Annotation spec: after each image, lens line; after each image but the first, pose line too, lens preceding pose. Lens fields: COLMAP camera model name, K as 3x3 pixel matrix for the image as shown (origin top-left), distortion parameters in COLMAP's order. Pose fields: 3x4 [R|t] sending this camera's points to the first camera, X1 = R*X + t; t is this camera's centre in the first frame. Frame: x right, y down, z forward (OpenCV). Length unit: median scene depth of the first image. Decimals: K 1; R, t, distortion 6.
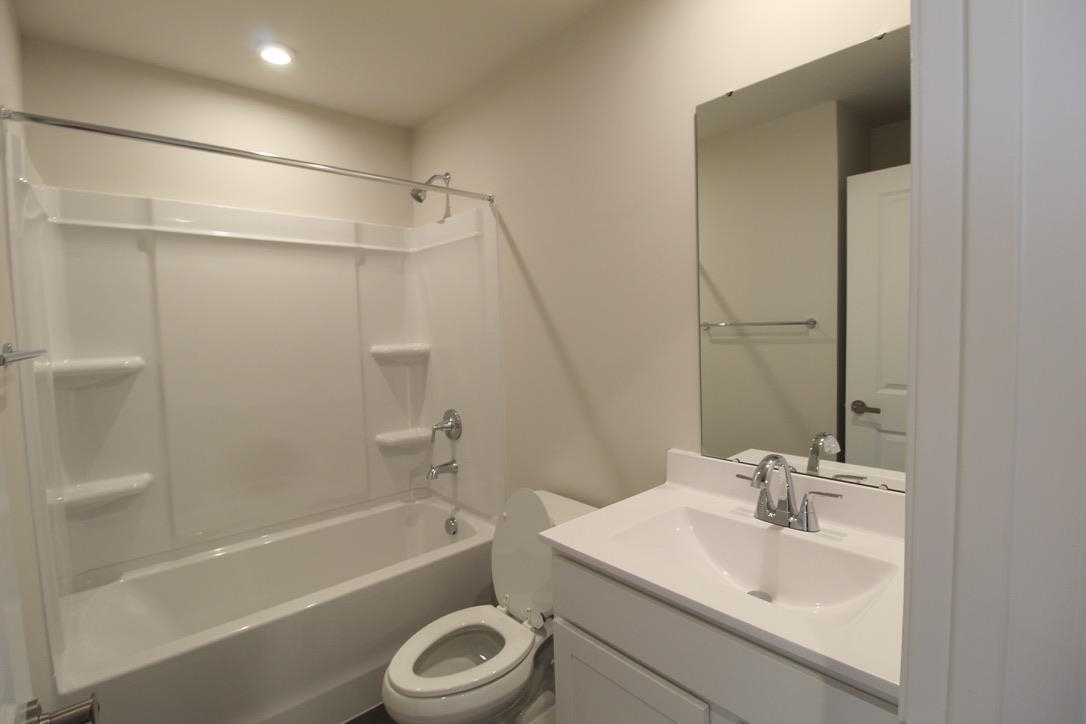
lens RADIAL K [[502.0, 0, 545.2], [0, 502.0, 358.9], [0, 0, 1]] dist [0.001715, -0.015312]
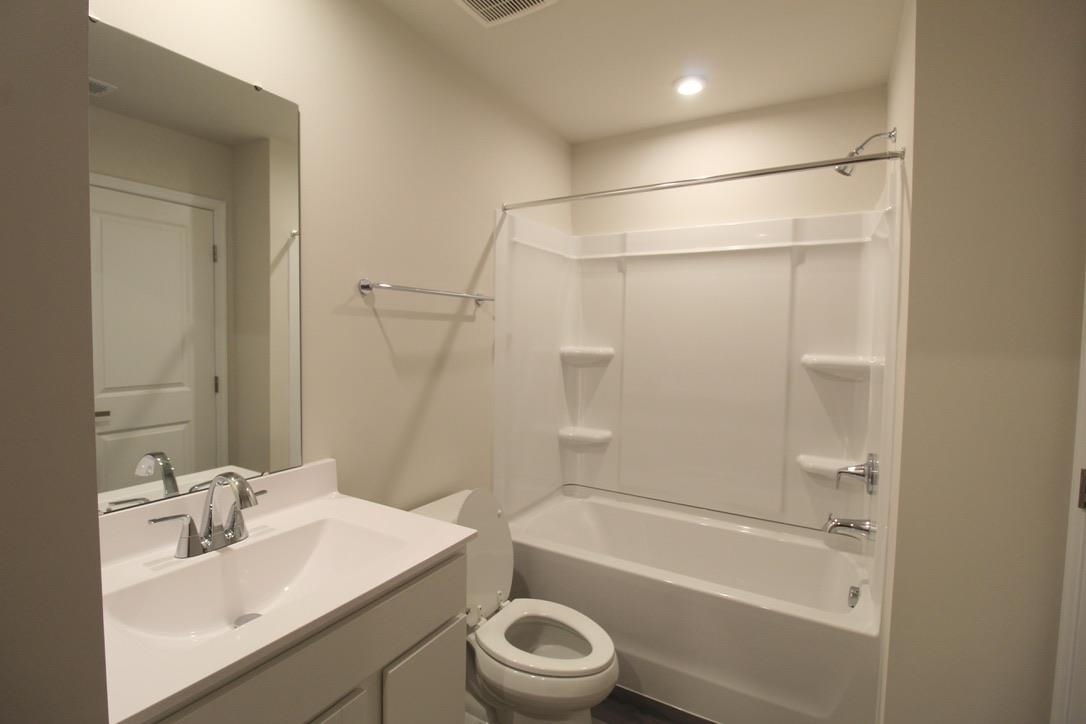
lens RADIAL K [[502.0, 0, 545.2], [0, 502.0, 358.9], [0, 0, 1]] dist [0.001715, -0.015312]
pose [[0.306329, 0.085691, -0.948061, 0.456289], [-0.087042, 0.994289, 0.061745, -0.041635], [0.947938, 0.063606, 0.312038, 0.363593]]
